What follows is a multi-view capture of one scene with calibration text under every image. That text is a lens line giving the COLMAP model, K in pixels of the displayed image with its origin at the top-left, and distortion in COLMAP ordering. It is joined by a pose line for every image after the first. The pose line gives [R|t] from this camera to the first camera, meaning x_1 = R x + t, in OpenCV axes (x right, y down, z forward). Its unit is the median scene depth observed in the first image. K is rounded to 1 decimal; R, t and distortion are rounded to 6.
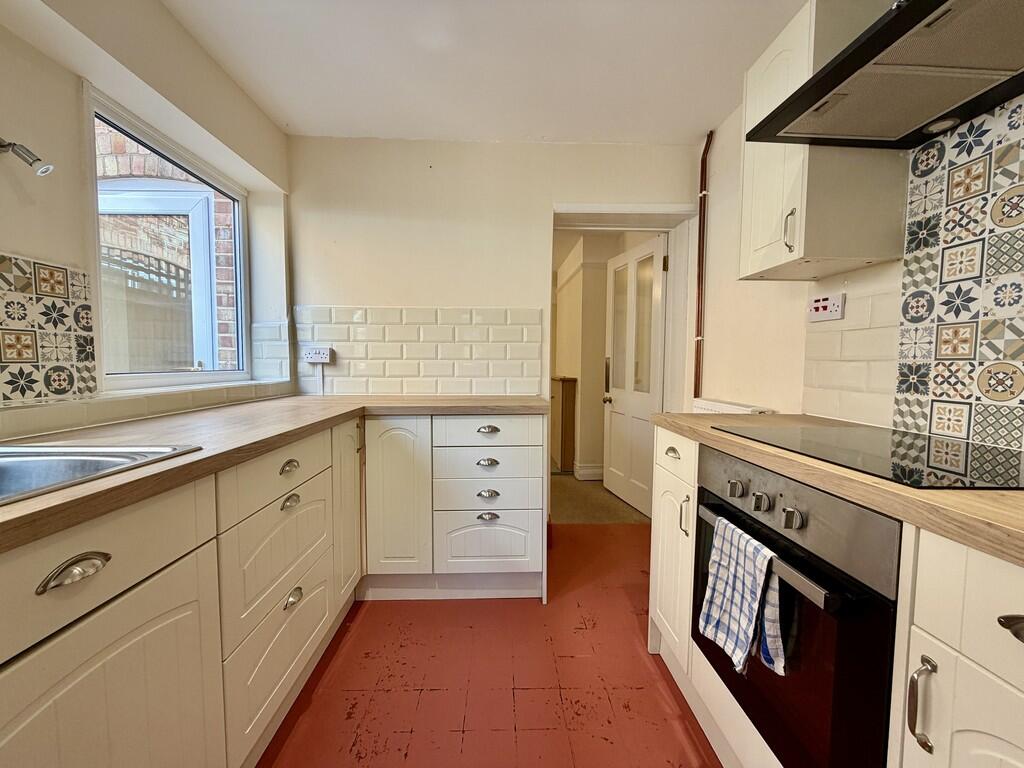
lens RADIAL K [[410.7, 0, 511.3], [0, 410.7, 383.6], [0, 0, 1]] dist [0.000631, -0.000010]
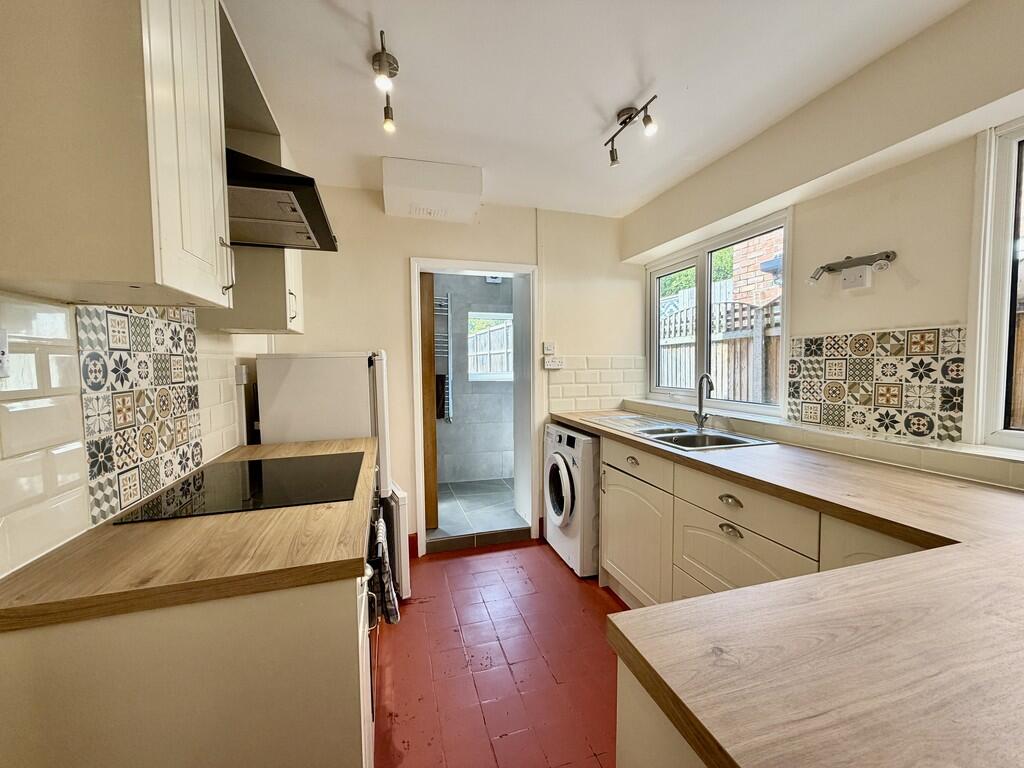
lens RADIAL K [[410.7, 0, 510.1], [0, 410.7, 384.2], [0, 0, 1]] dist [0.000631, -0.000010]
pose [[-0.965872, 0.014705, -0.258602, 0.363889], [-0.012017, 0.994768, 0.101449, -0.236283], [0.258741, 0.101094, -0.960642, 1.863569]]
